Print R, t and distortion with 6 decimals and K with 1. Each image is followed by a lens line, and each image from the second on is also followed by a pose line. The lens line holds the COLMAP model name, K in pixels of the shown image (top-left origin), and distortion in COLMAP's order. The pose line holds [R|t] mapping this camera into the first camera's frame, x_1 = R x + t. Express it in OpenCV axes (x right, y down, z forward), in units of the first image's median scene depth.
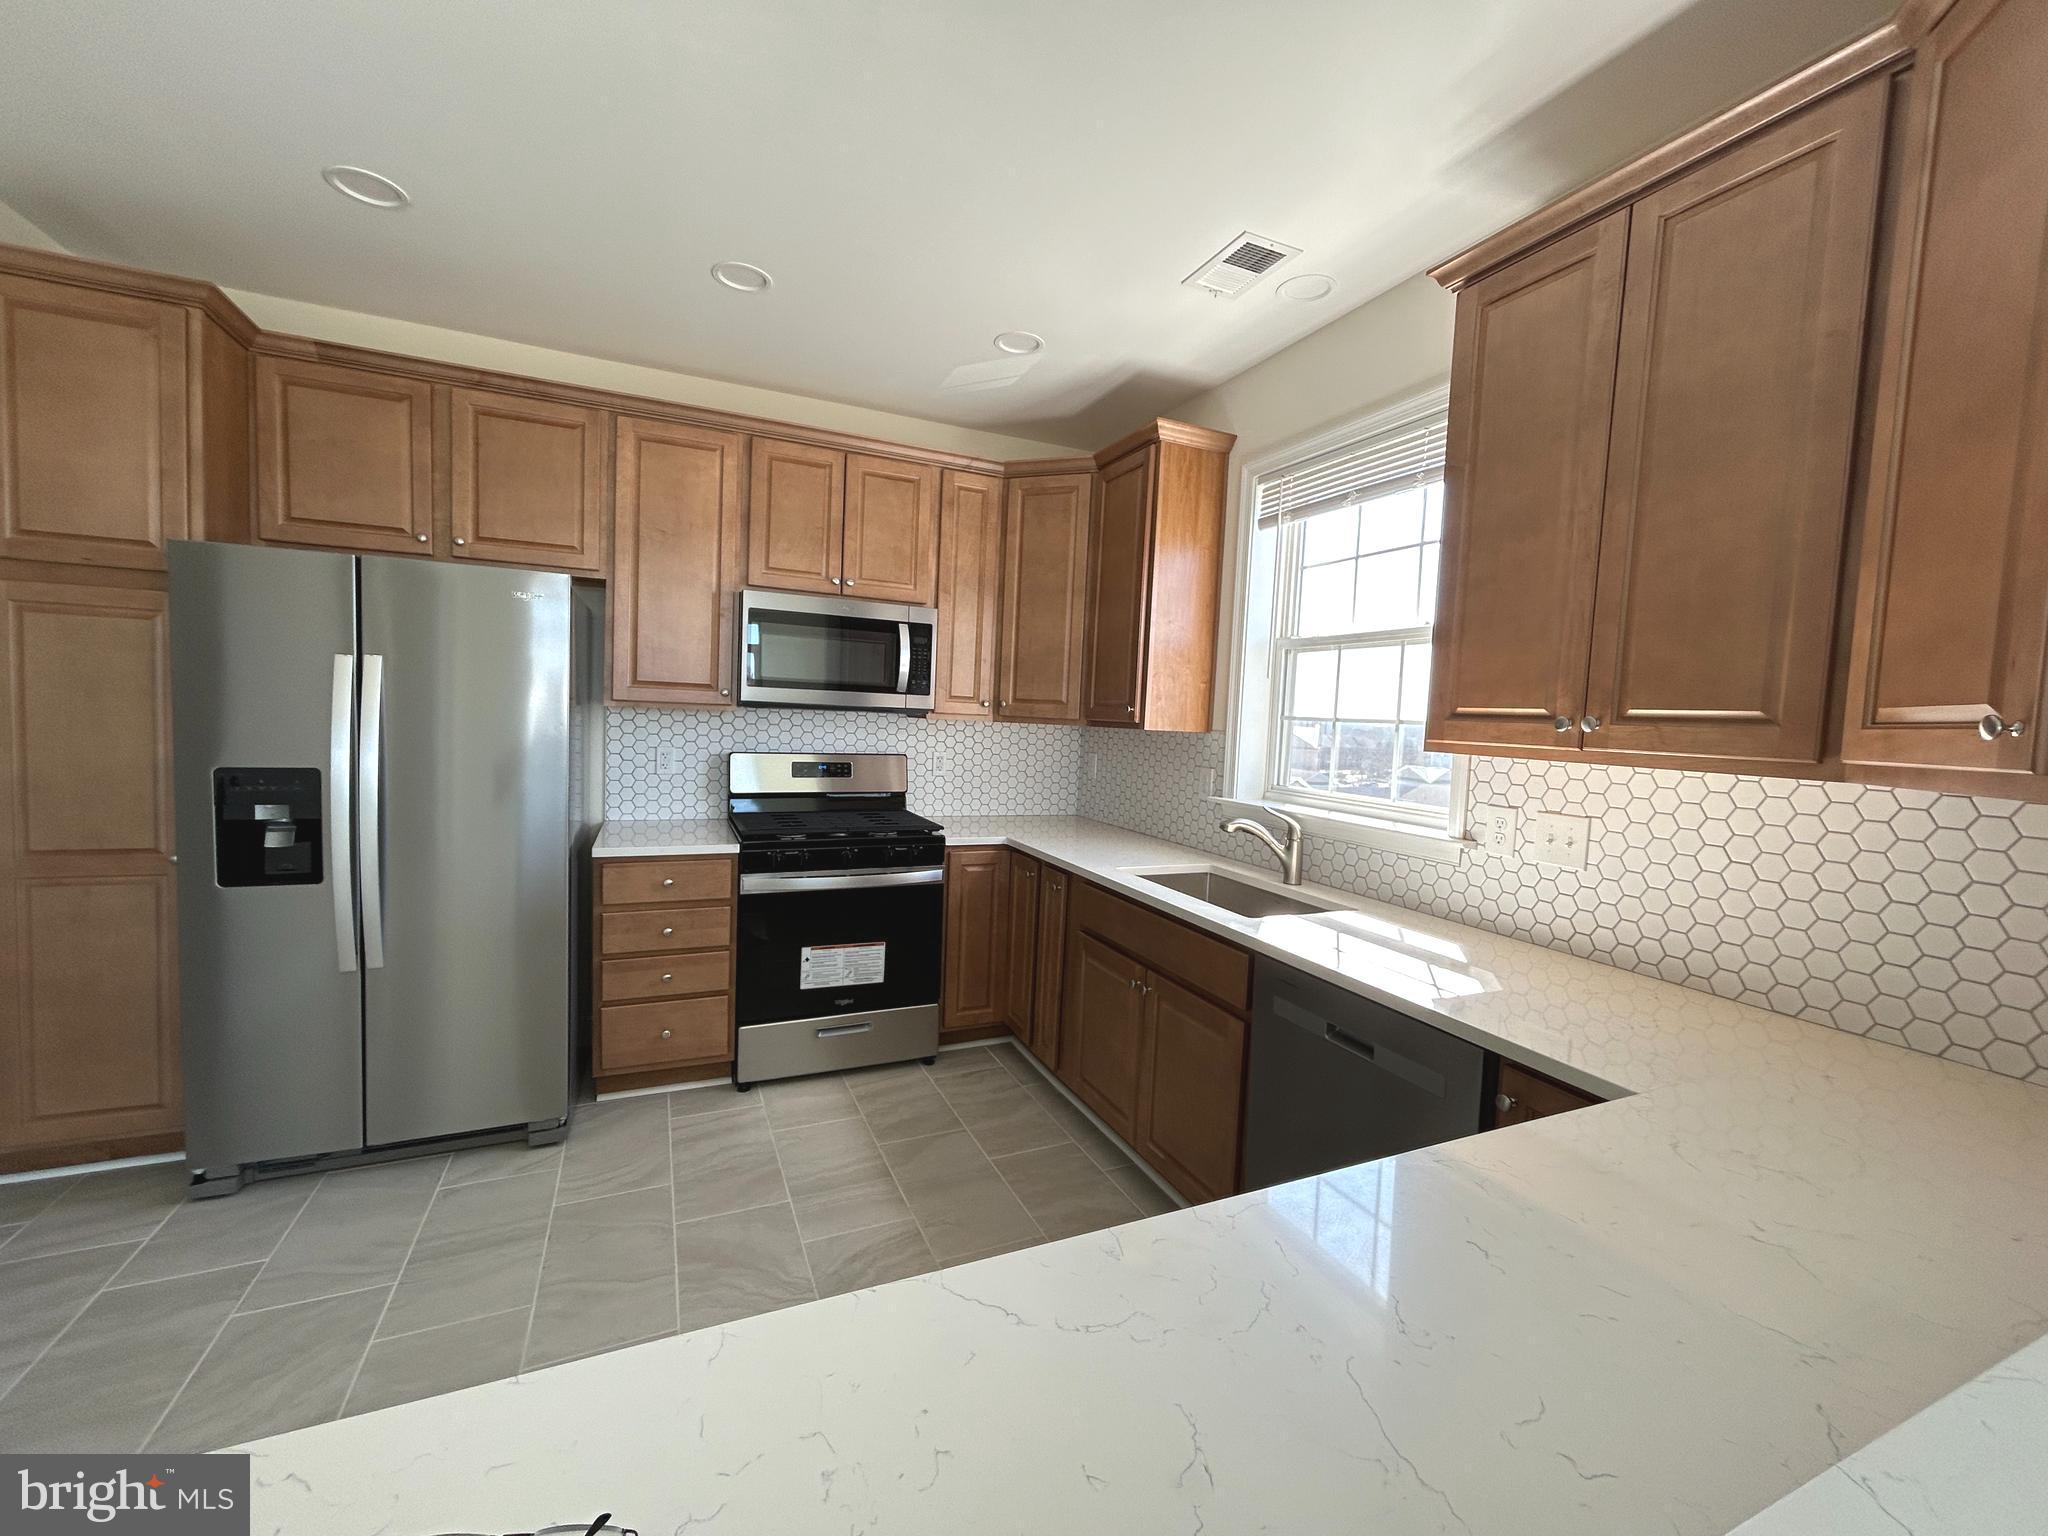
lens RADIAL K [[827.9, 0, 1025.5], [0, 827.9, 760.7], [0, 0, 1]] dist [-0.000628, 0.000726]
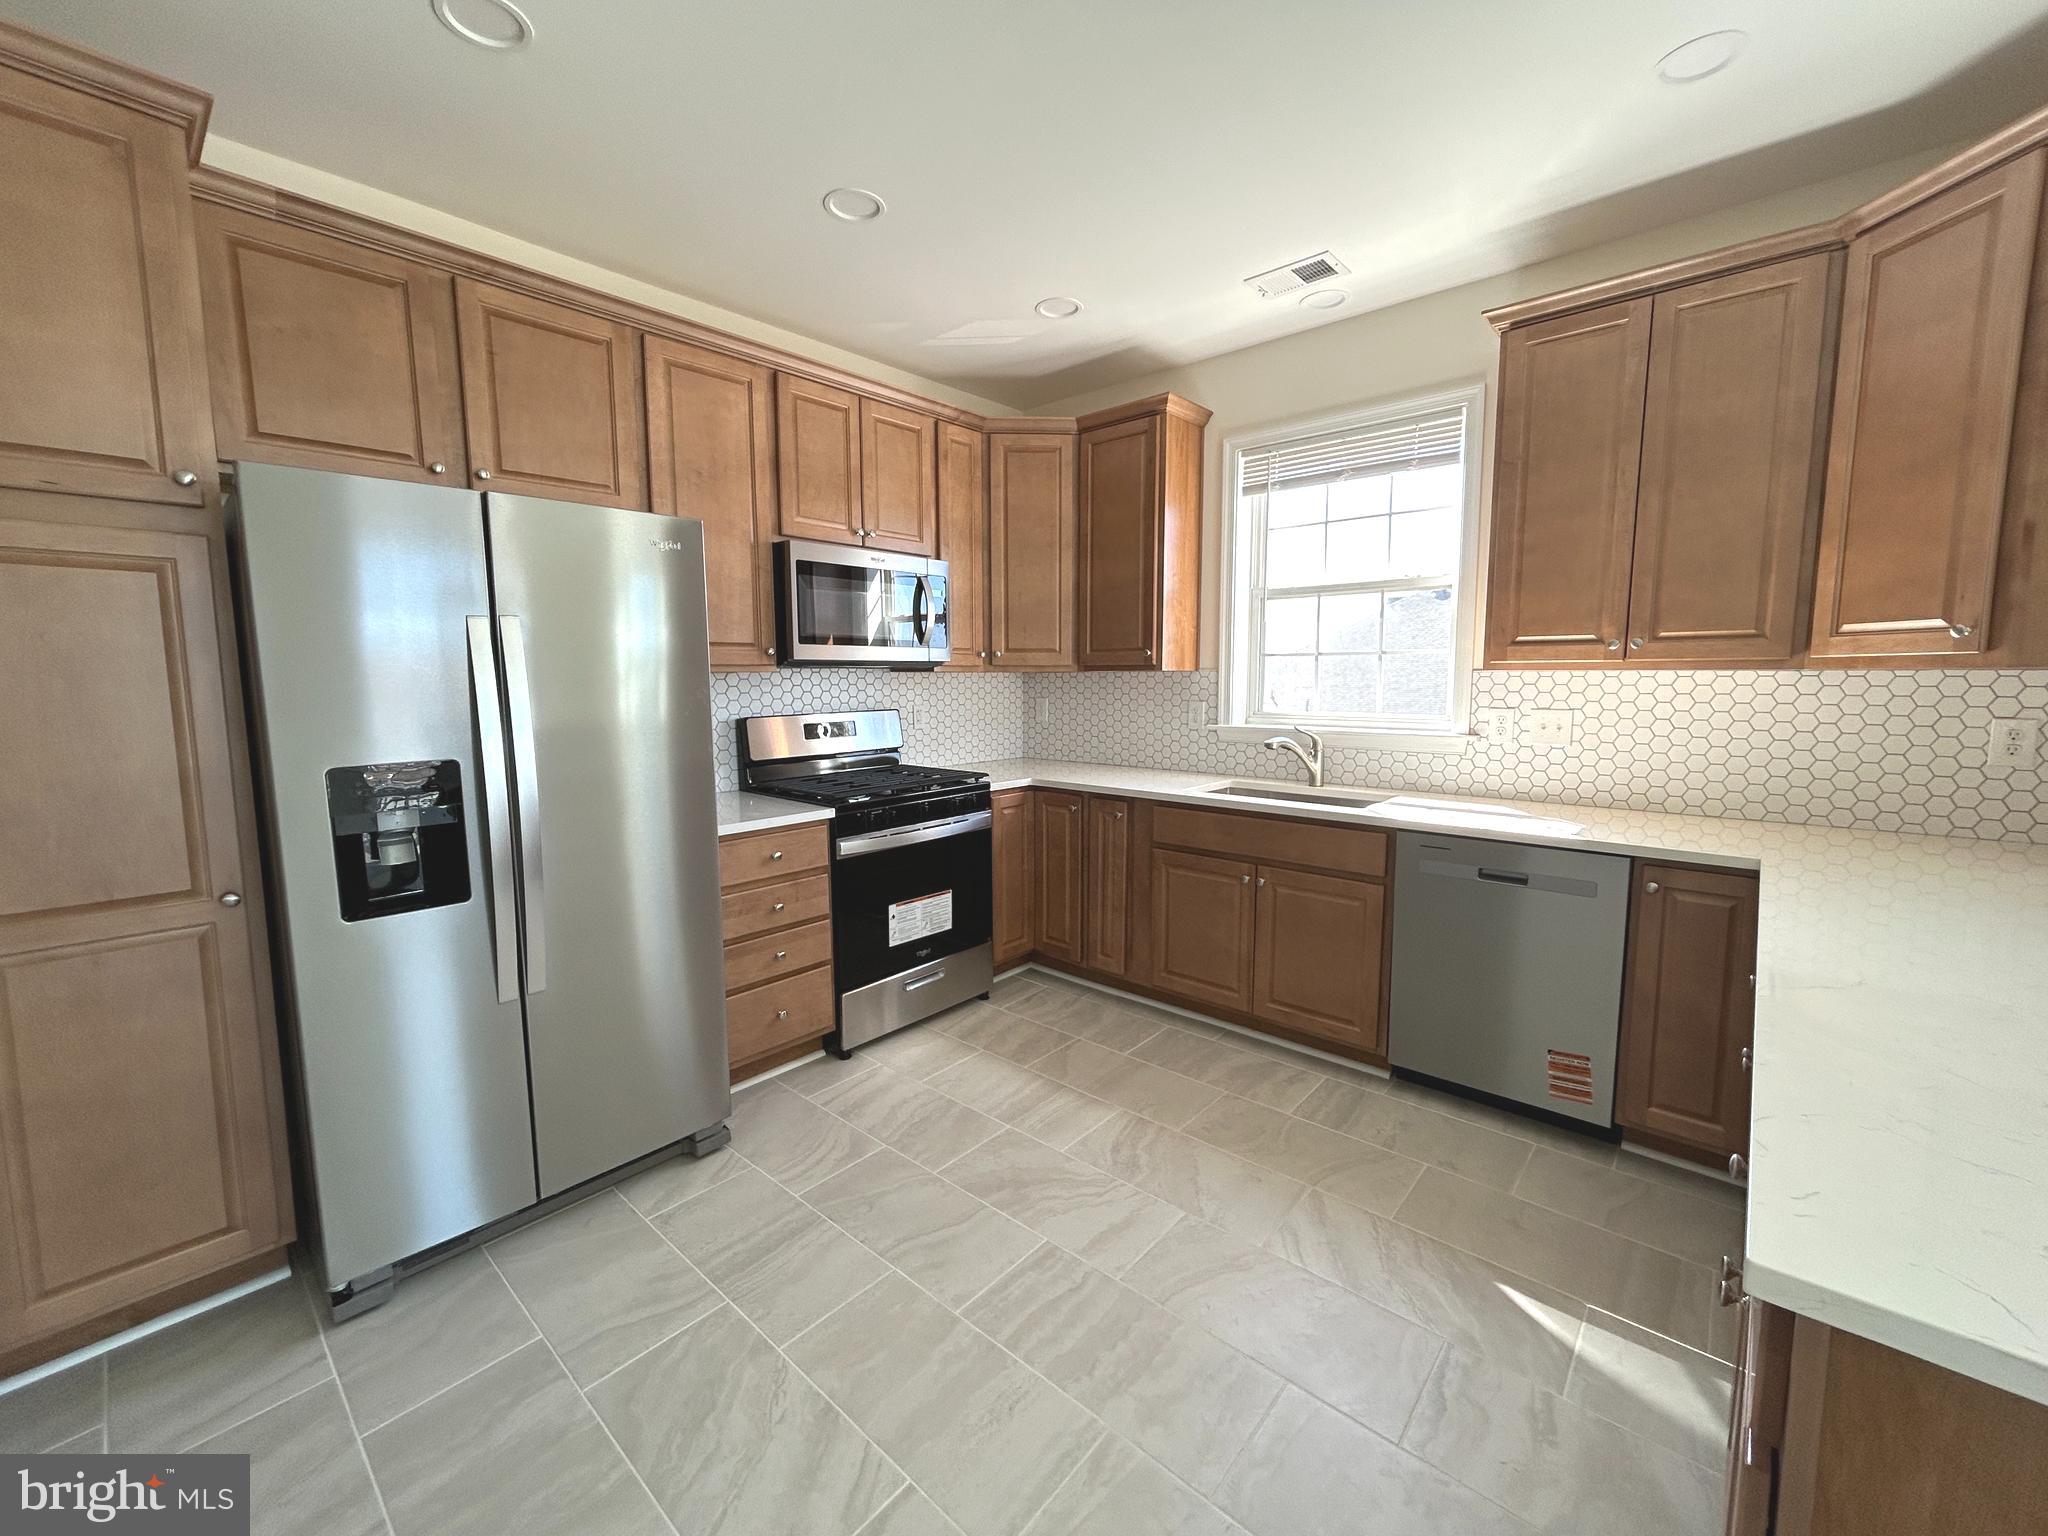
lens RADIAL K [[827.9, 0, 1025.5], [0, 827.9, 760.7], [0, 0, 1]] dist [-0.000628, 0.000726]
pose [[0.910667, -0.090704, 0.403062, -0.518192], [0.068054, 0.995209, 0.070200, -0.006640], [-0.407499, -0.036499, 0.912476, 0.032072]]
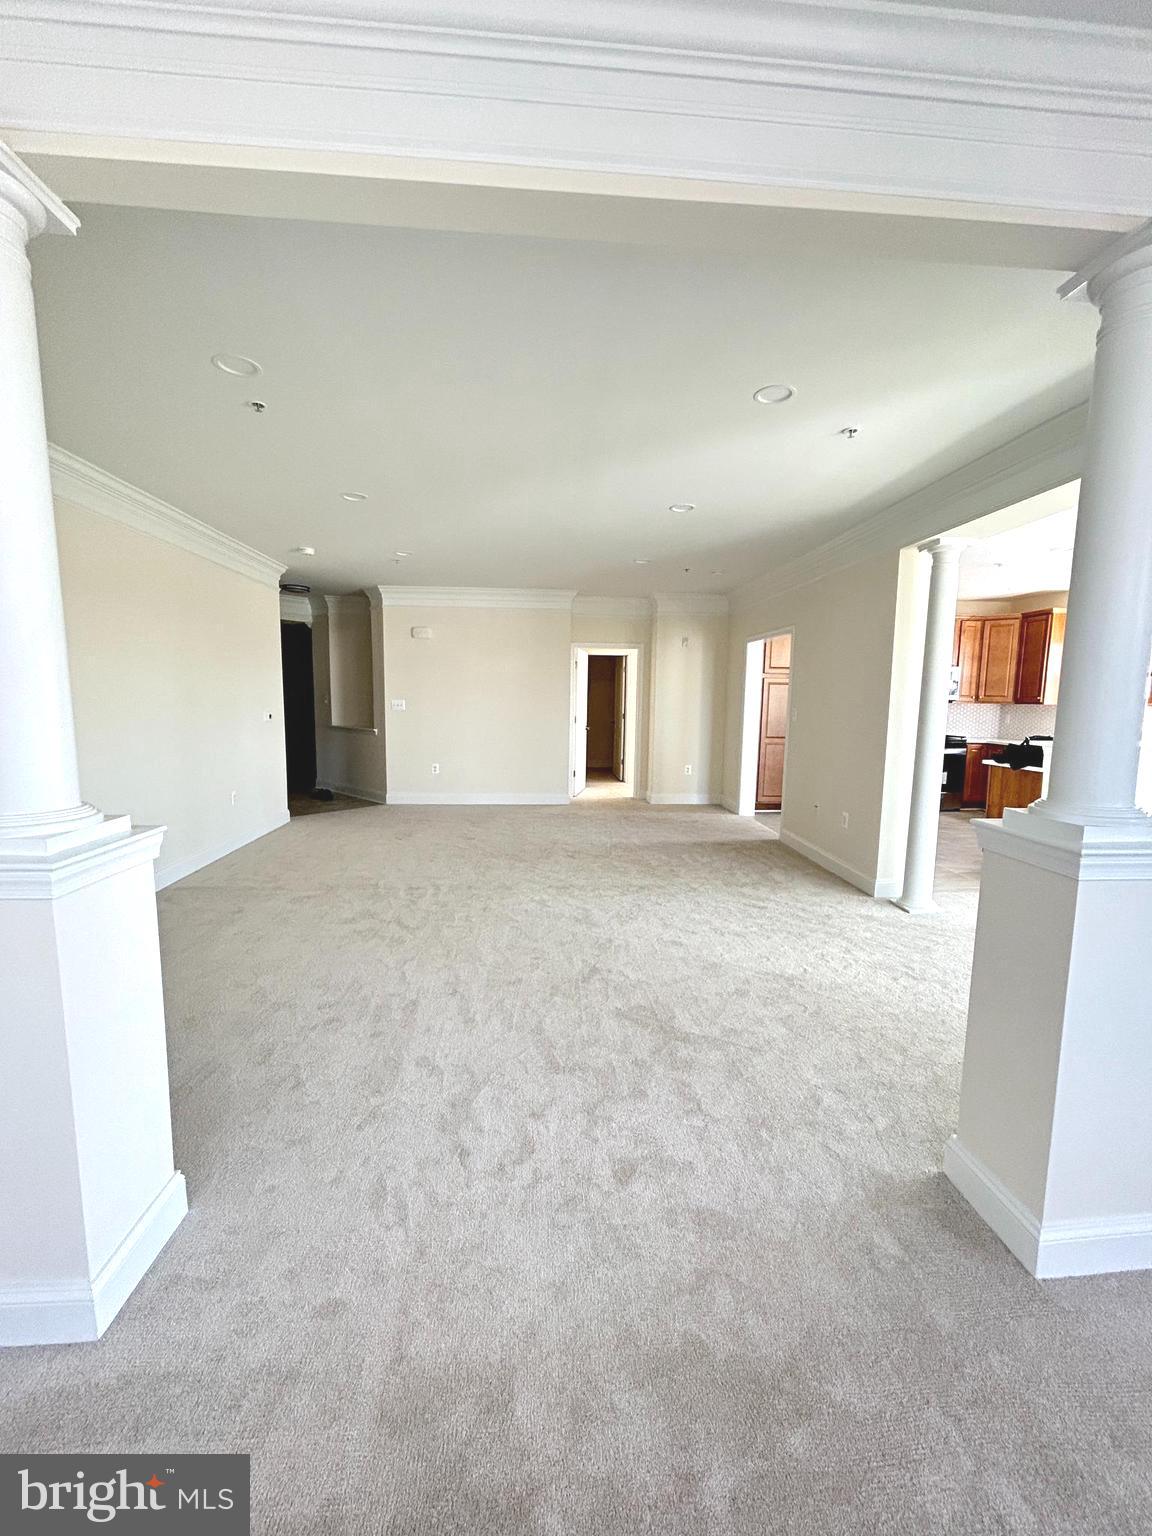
lens RADIAL K [[620.9, 0, 581.5], [0, 620.9, 769.0], [0, 0, 1]] dist [-0.000628, 0.000726]
pose [[0.940345, 0.007844, -0.340131, -0.741414], [0.007594, 0.999001, 0.044033, 0.096297], [0.340137, -0.043990, 0.939346, -1.927938]]
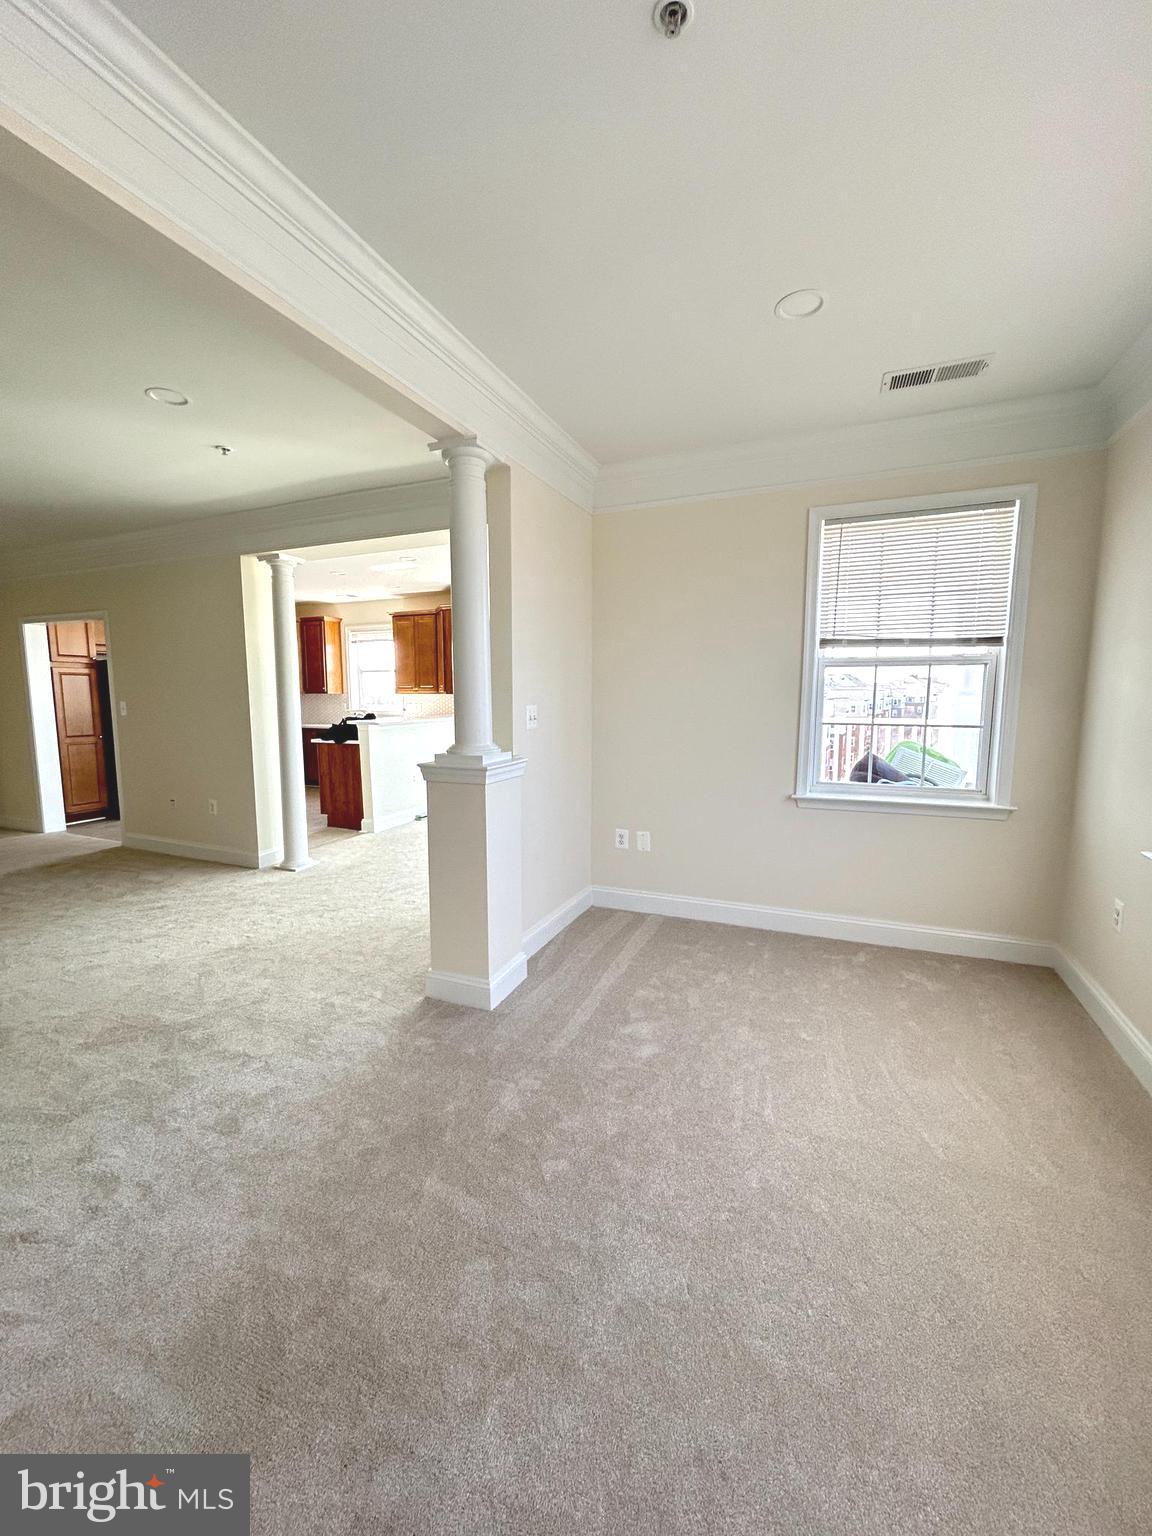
lens RADIAL K [[620.9, 0, 581.5], [0, 620.9, 769.0], [0, 0, 1]] dist [-0.000628, 0.000726]
pose [[0.730319, -0.127342, 0.671132, -1.051564], [0.075224, 0.991488, 0.106270, 0.100774], [-0.678952, -0.027126, 0.733682, -2.101376]]
